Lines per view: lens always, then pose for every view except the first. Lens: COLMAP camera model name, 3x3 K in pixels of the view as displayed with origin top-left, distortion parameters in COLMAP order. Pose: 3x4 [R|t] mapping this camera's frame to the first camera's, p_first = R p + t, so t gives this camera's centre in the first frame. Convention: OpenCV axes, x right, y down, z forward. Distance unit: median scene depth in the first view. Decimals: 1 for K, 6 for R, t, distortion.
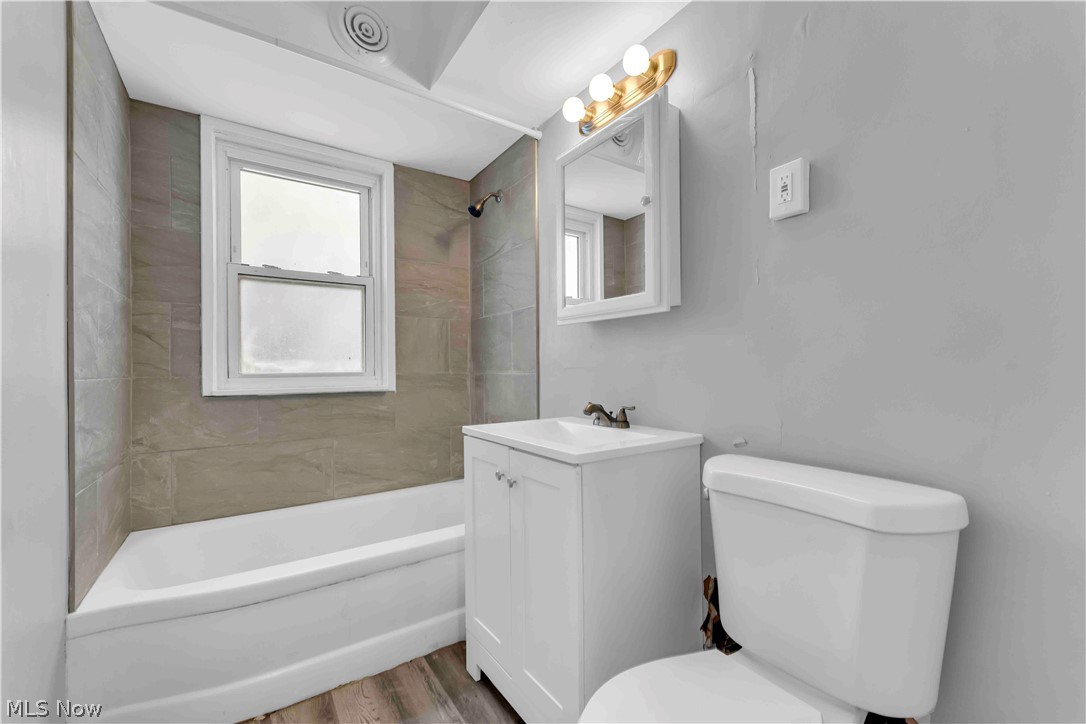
lens RADIAL K [[437.8, 0, 537.4], [0, 437.8, 371.8], [0, 0, 1]] dist [0.002292, -0.000266]
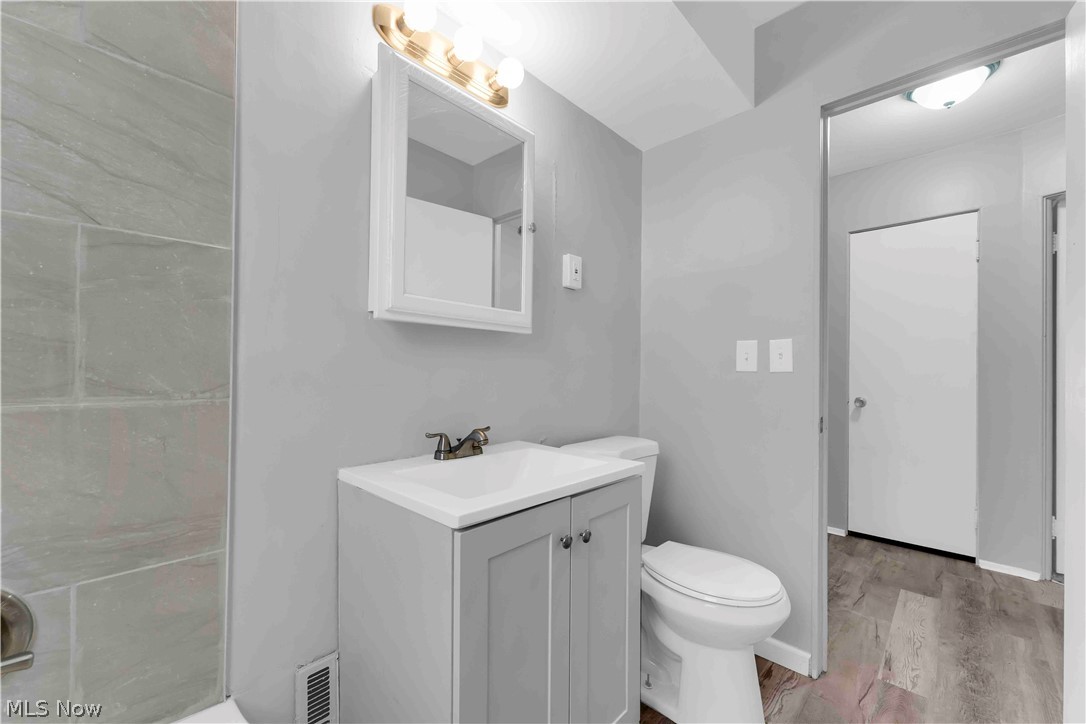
lens RADIAL K [[437.8, 0, 538.2], [0, 437.8, 364.6], [0, 0, 1]] dist [0.002292, -0.000266]
pose [[-0.208058, 0.007658, 0.978087, -0.651660], [-0.013811, 0.999847, -0.010766, -0.040669], [-0.978019, -0.015749, -0.207920, 0.988445]]
